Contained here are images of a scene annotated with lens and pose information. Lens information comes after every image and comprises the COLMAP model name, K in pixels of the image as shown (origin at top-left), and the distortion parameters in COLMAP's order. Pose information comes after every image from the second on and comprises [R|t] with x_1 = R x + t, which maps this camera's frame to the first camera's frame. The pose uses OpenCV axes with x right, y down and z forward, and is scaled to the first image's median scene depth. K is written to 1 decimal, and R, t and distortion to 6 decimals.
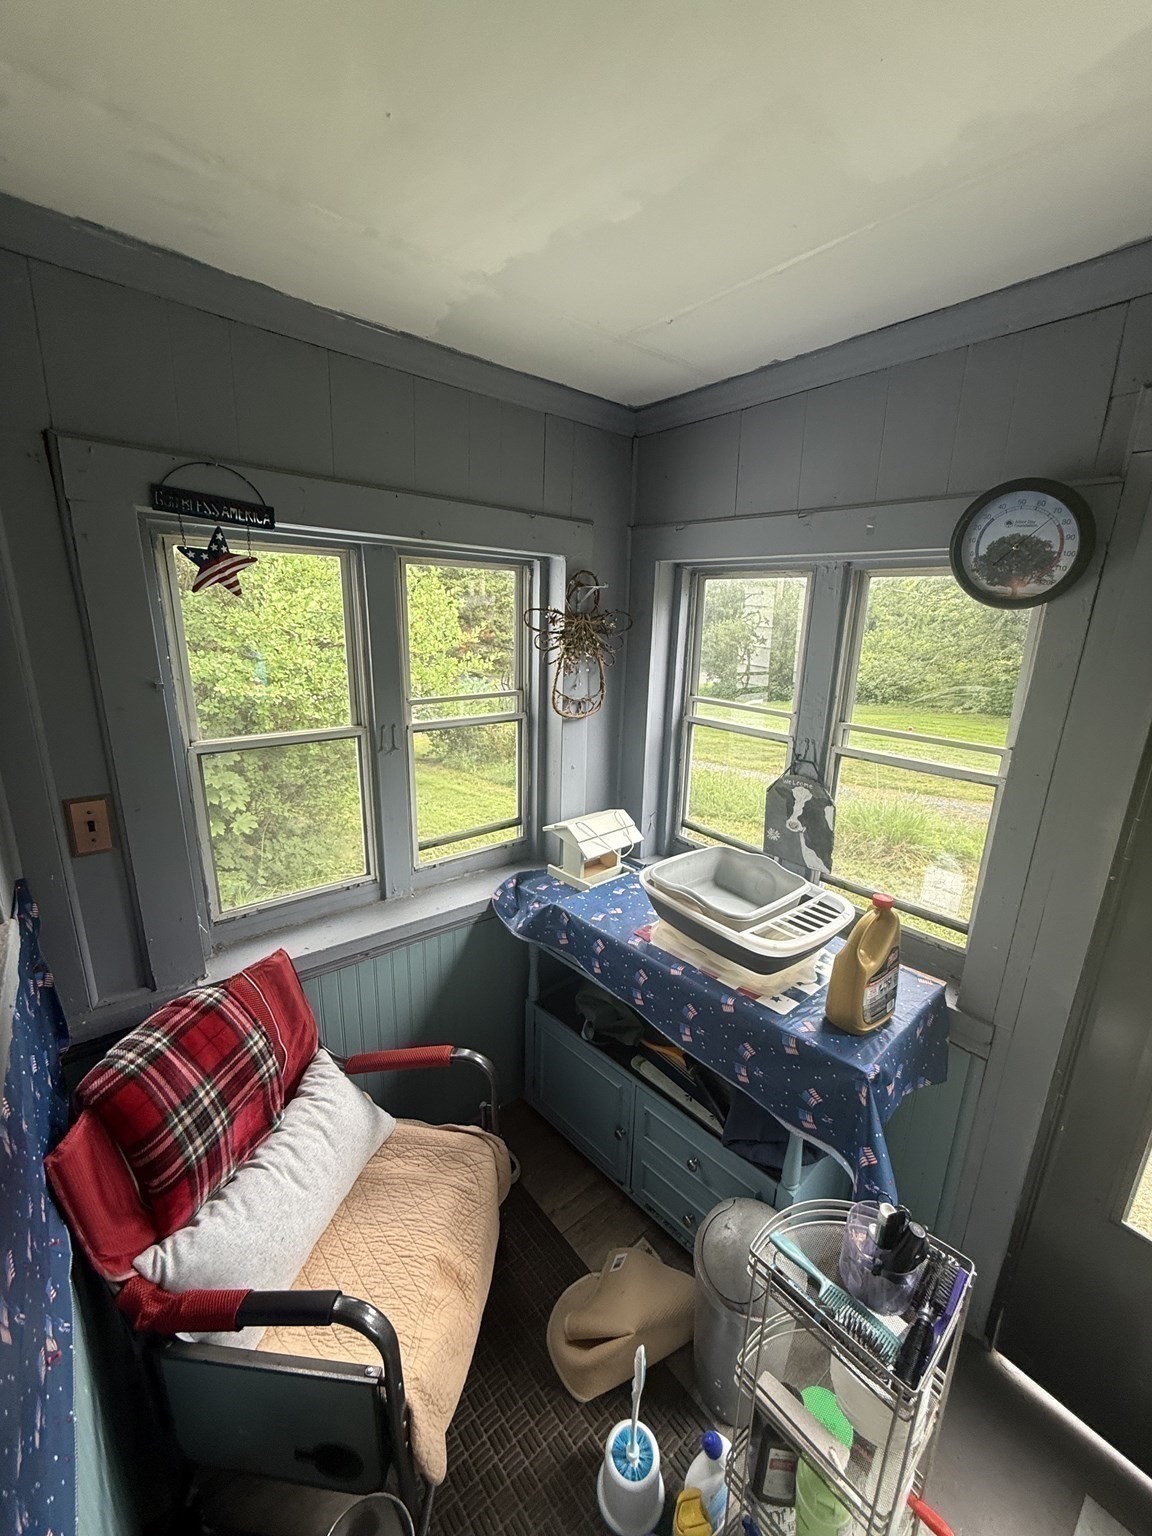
lens RADIAL K [[616.0, 0, 576.0], [0, 616.0, 768.7], [0, 0, 1]] dist [-0.001585, 0.000827]
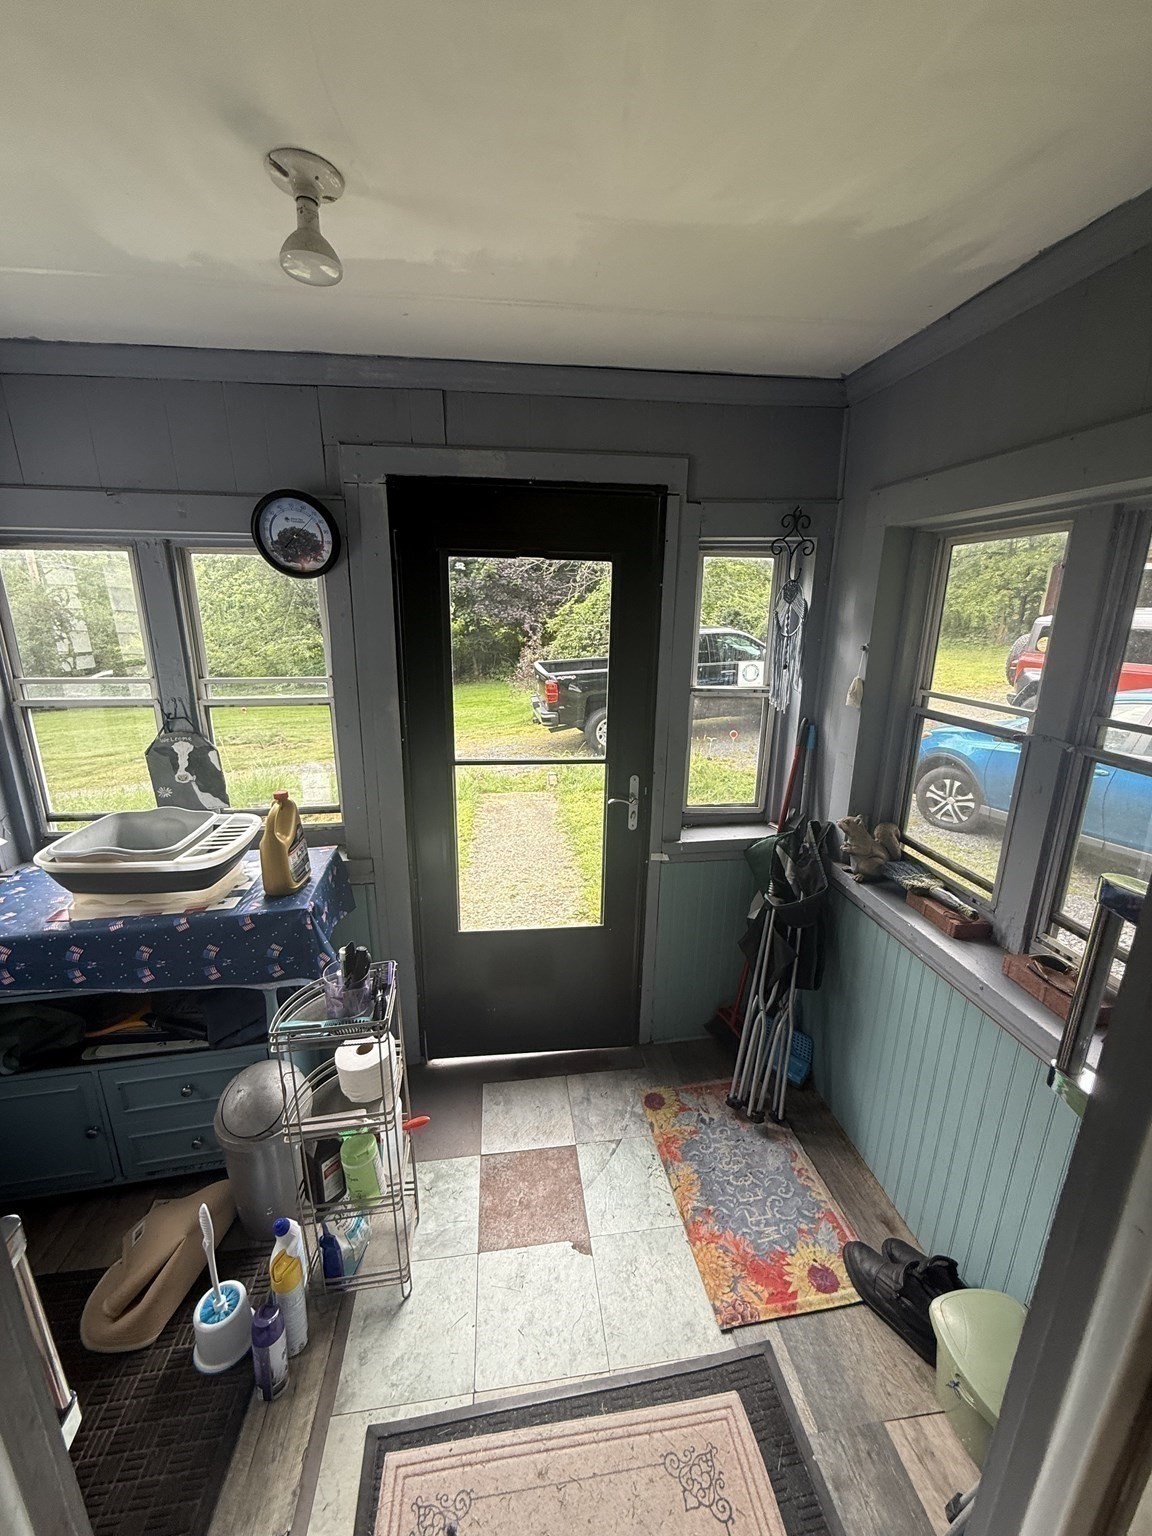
lens RADIAL K [[616.0, 0, 575.2], [0, 616.0, 770.6], [0, 0, 1]] dist [-0.001585, 0.000827]
pose [[0.532277, -0.239746, 0.811913, -0.216873], [0.220288, 0.965248, 0.140607, 0.101734], [-0.817407, 0.104013, 0.566592, -0.269542]]
